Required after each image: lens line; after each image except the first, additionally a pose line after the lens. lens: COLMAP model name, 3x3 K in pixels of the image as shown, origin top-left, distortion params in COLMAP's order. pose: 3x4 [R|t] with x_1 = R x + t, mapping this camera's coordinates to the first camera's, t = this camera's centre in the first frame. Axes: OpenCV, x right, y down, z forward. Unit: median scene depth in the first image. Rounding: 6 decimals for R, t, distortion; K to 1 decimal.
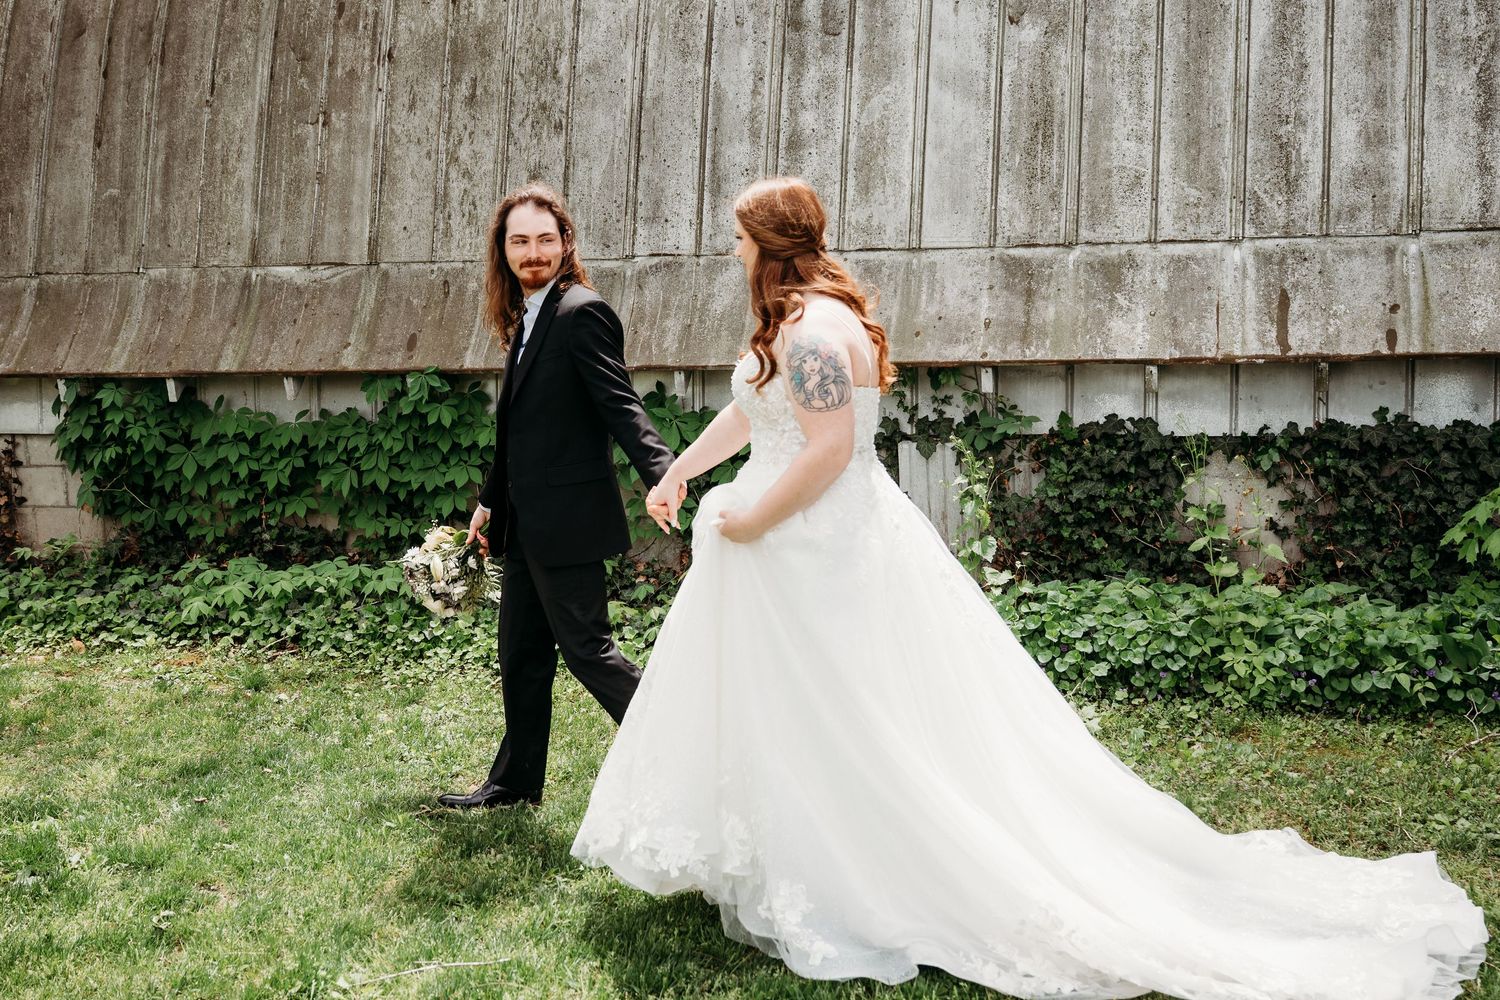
lens RADIAL K [[1485.0, 0, 749.8], [0, 1485.0, 500.1], [0, 0, 1]] dist [-0.004661, 0.000000]
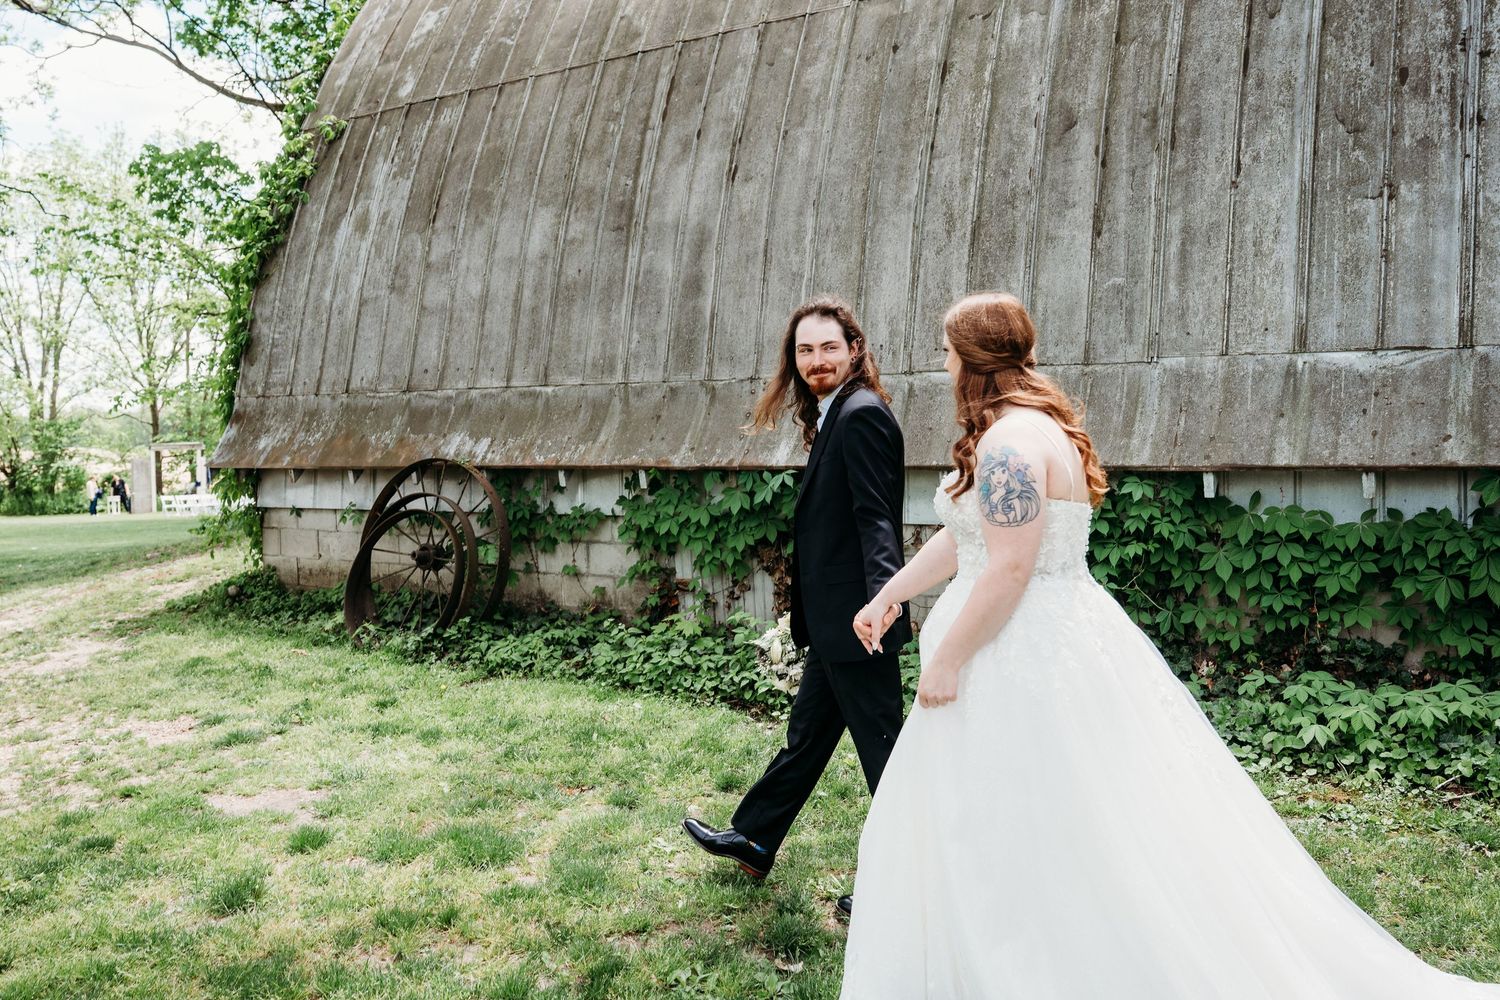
lens RADIAL K [[1241.9, 0, 750.4], [0, 1241.9, 499.3], [0, 0, 1]] dist [0.002210, -0.003717]
pose [[0.959115, 0.020248, -0.282290, -0.443330], [-0.039666, 0.997210, -0.063240, -0.004074], [0.280222, 0.071852, 0.957242, 0.170201]]
